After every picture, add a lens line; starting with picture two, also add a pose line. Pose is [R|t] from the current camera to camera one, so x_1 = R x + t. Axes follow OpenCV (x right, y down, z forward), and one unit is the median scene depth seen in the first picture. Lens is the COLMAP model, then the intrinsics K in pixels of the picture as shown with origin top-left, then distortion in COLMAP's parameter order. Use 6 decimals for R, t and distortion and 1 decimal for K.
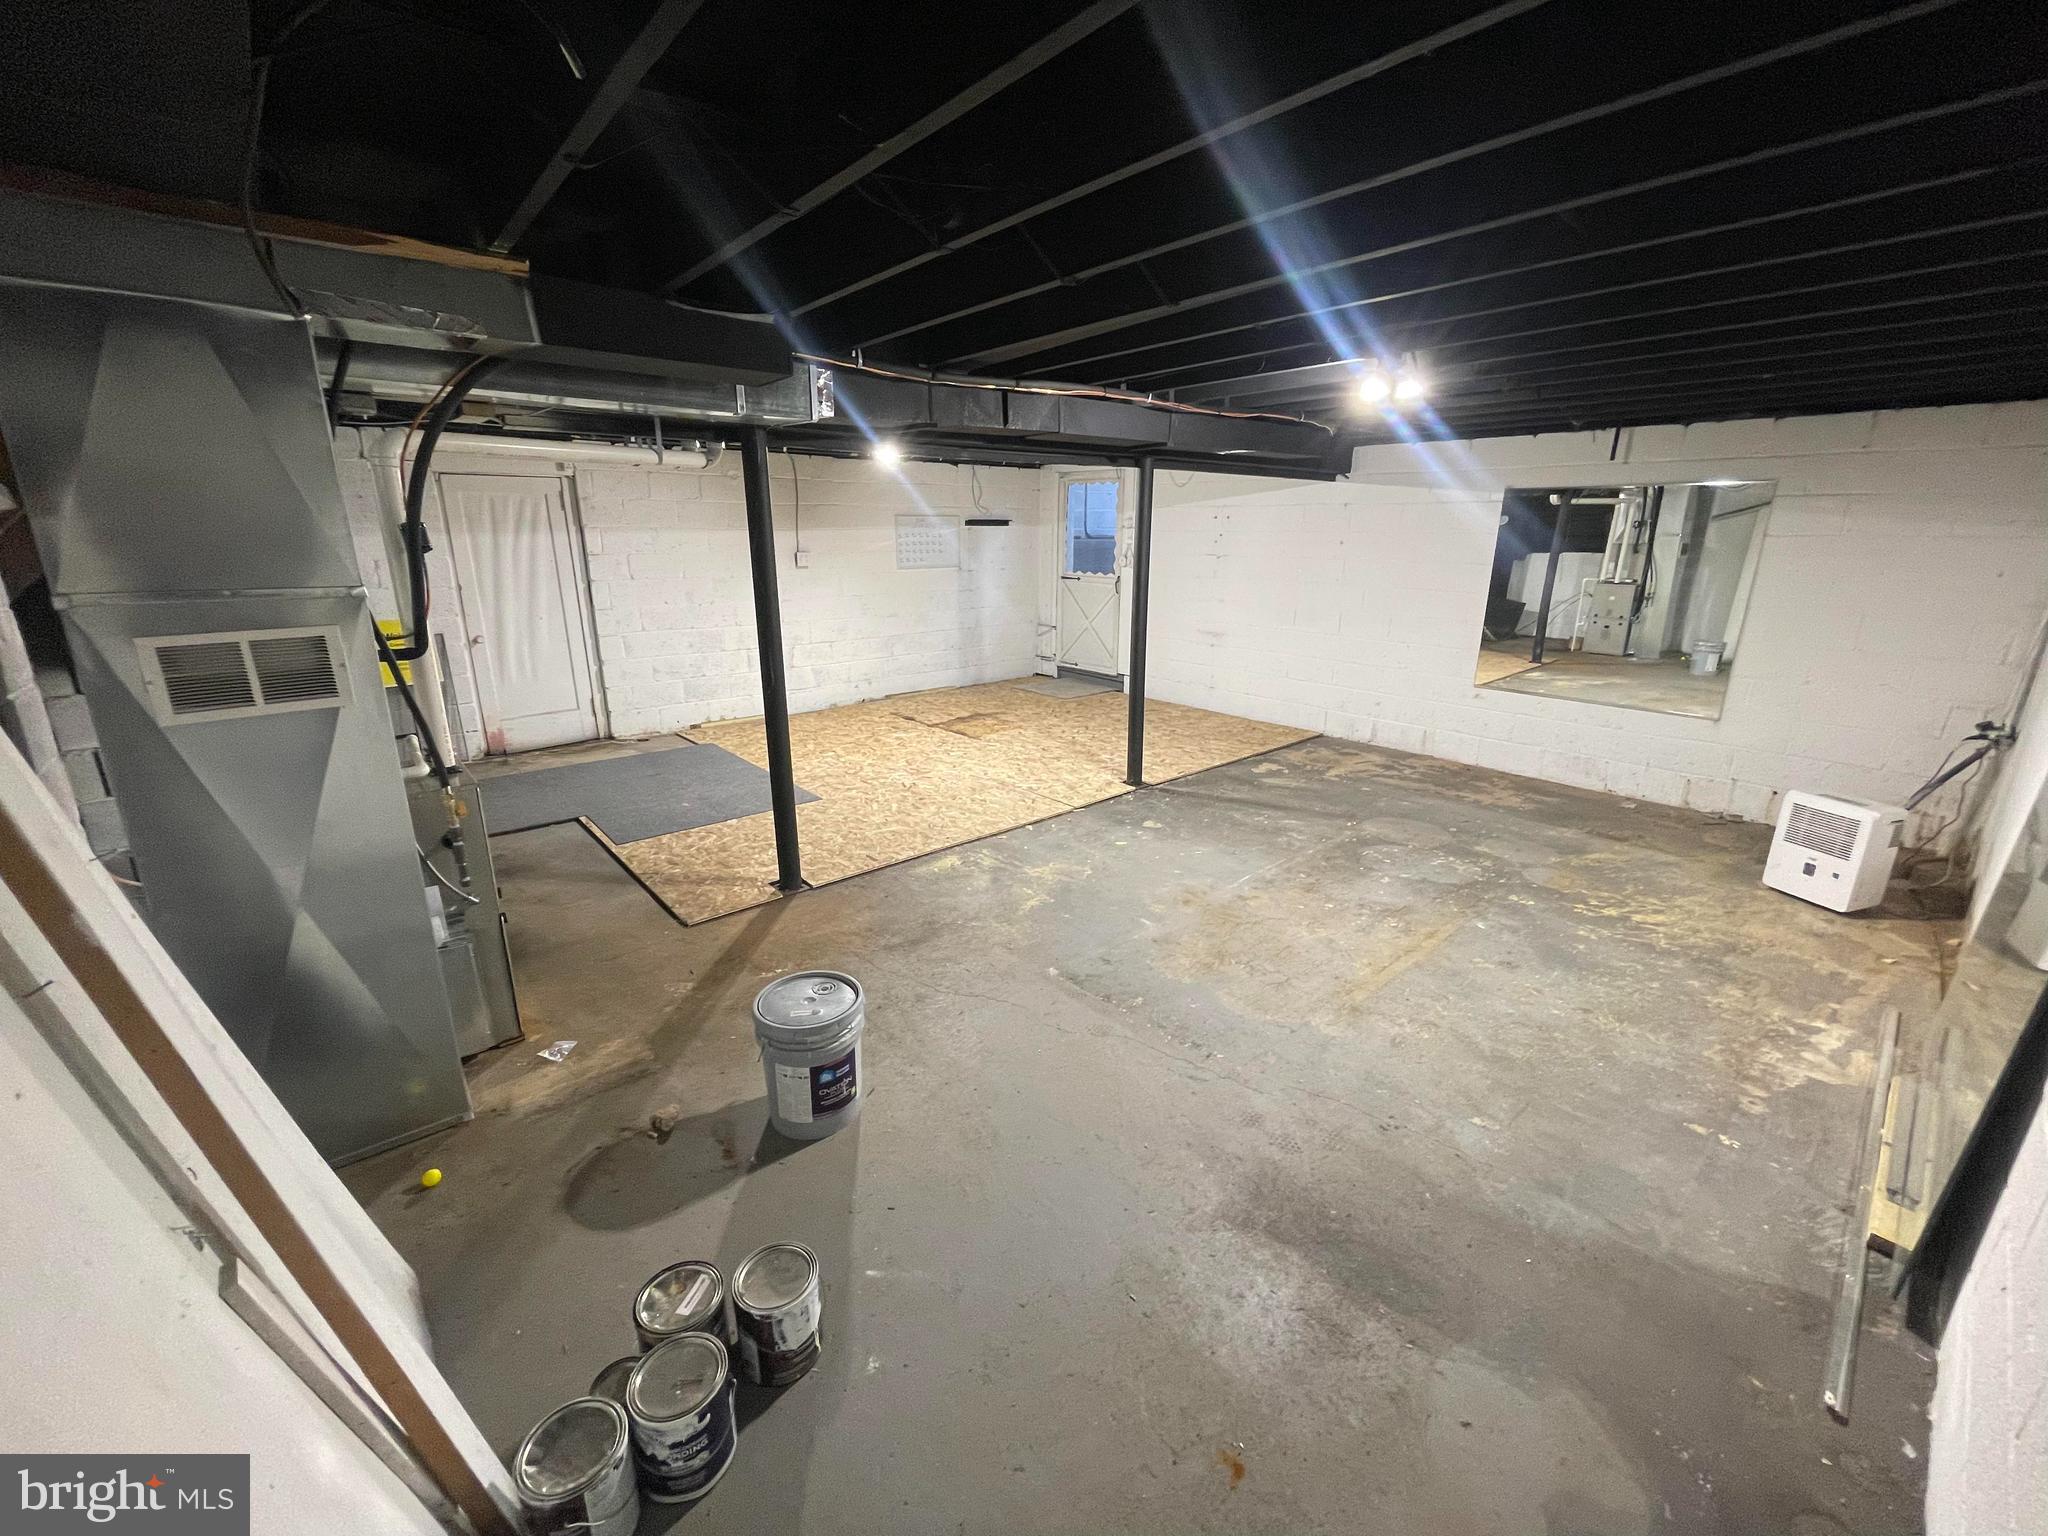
lens RADIAL K [[828.3, 0, 1021.8], [0, 828.3, 767.8], [0, 0, 1]] dist [-0.002819, -0.001231]
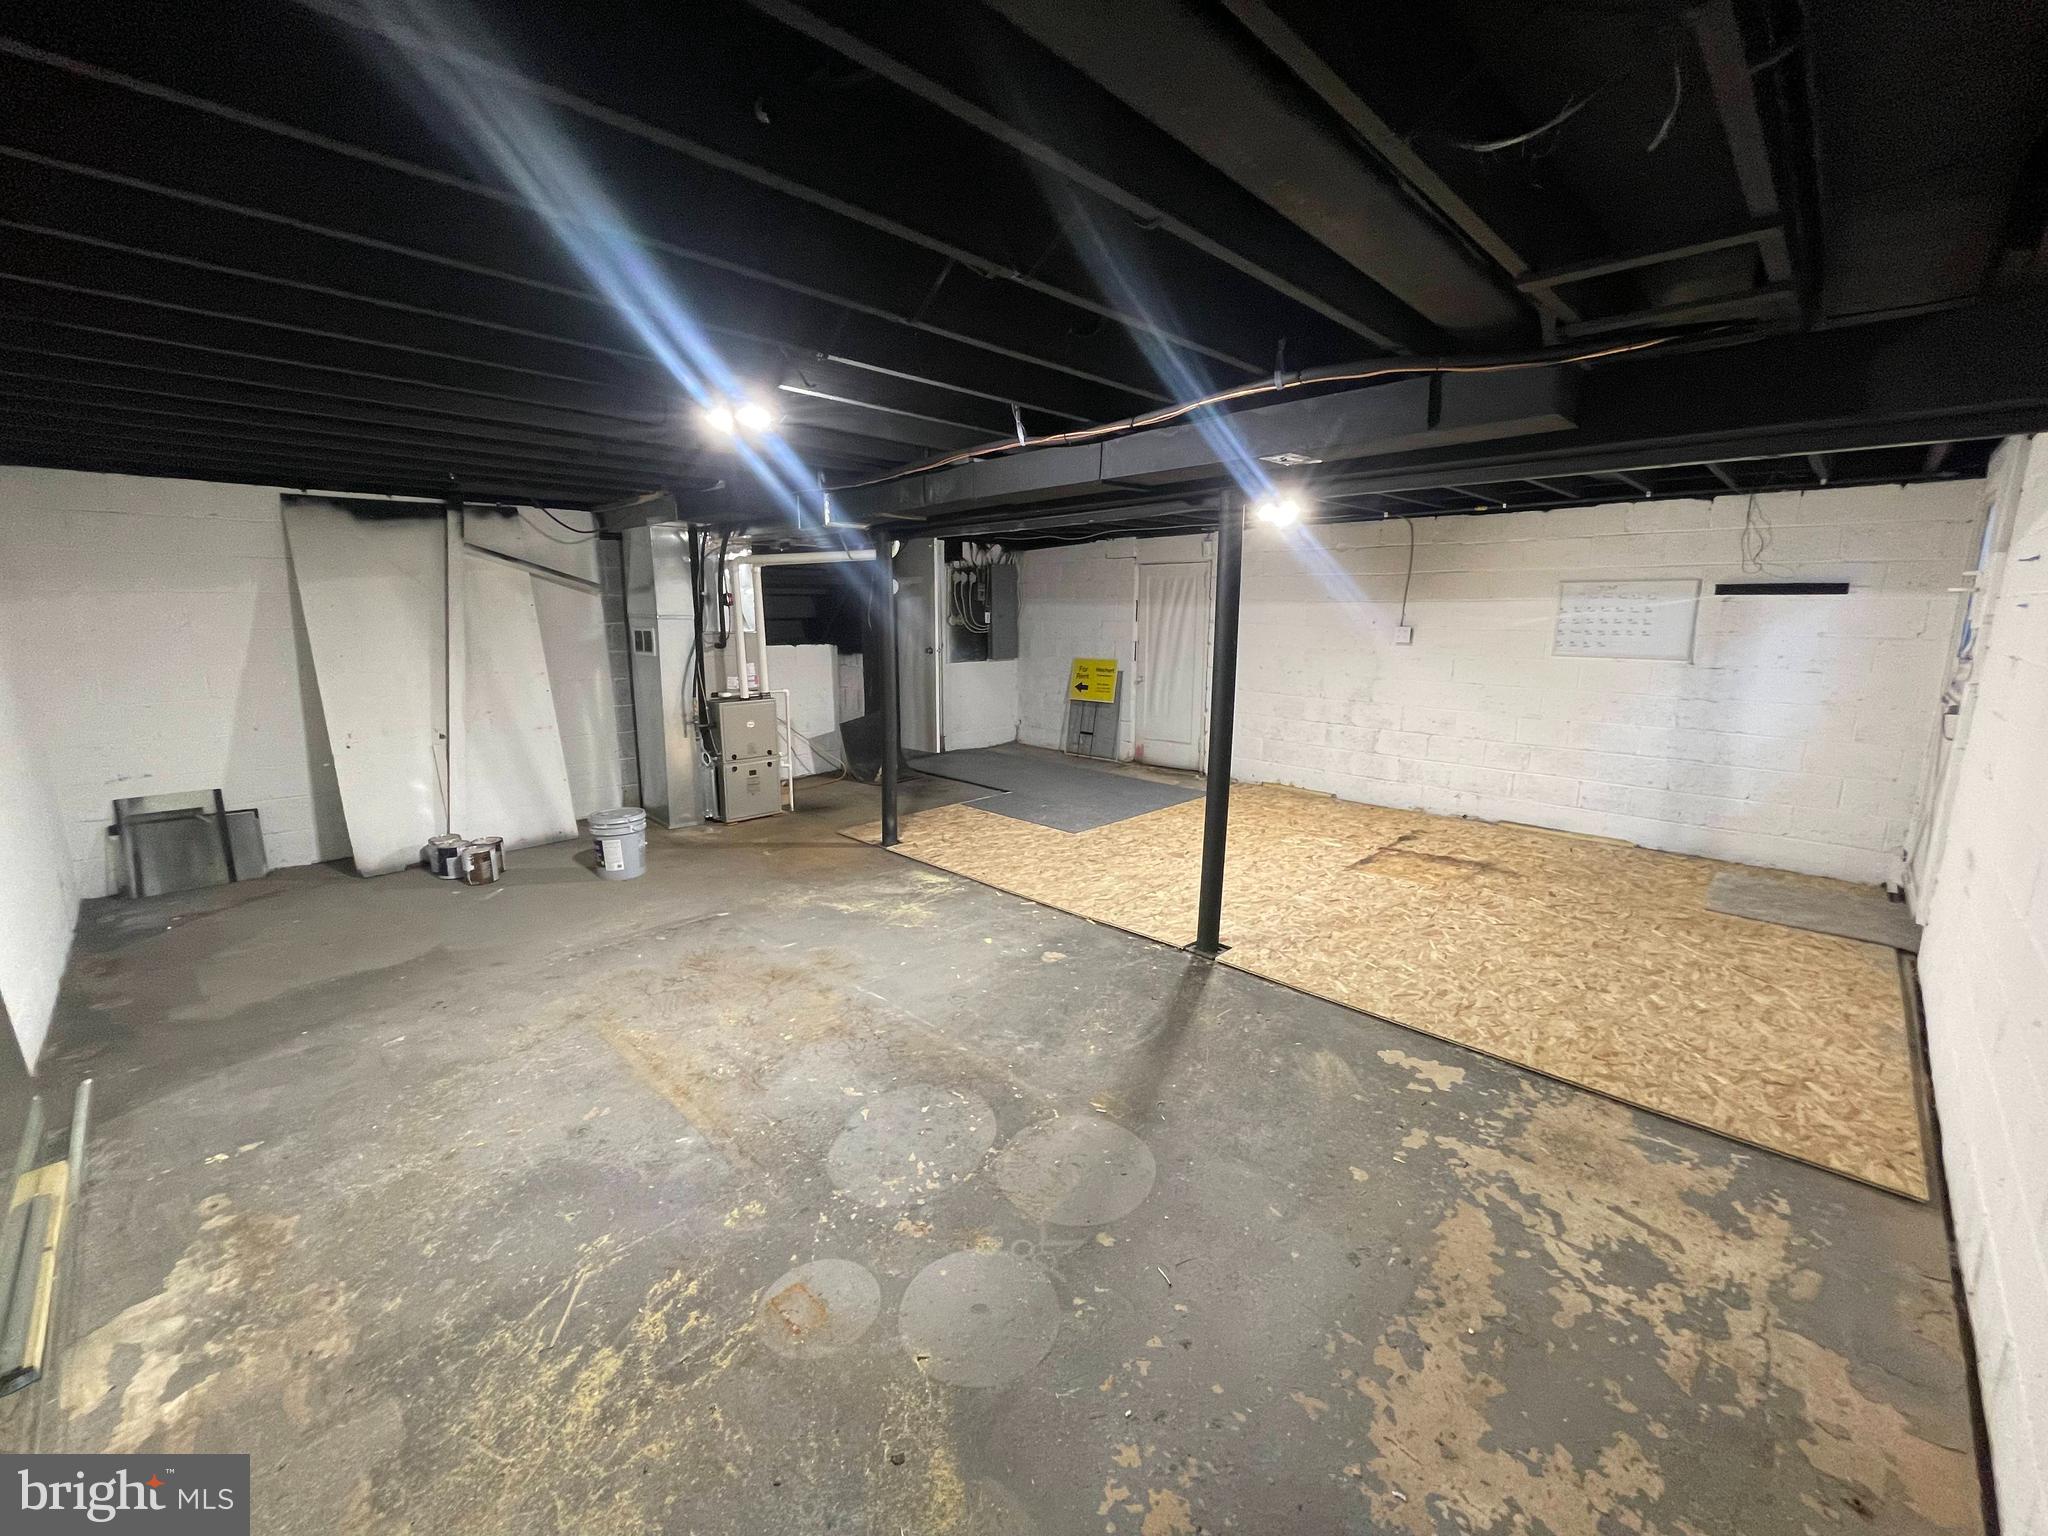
lens RADIAL K [[828.3, 0, 1019.7], [0, 828.3, 770.8], [0, 0, 1]] dist [-0.002819, -0.001231]
pose [[0.068506, 0.189826, -0.979425, 0.932198], [-0.282759, 0.945169, 0.163409, -0.228260], [0.956741, 0.265747, 0.118425, 0.866104]]
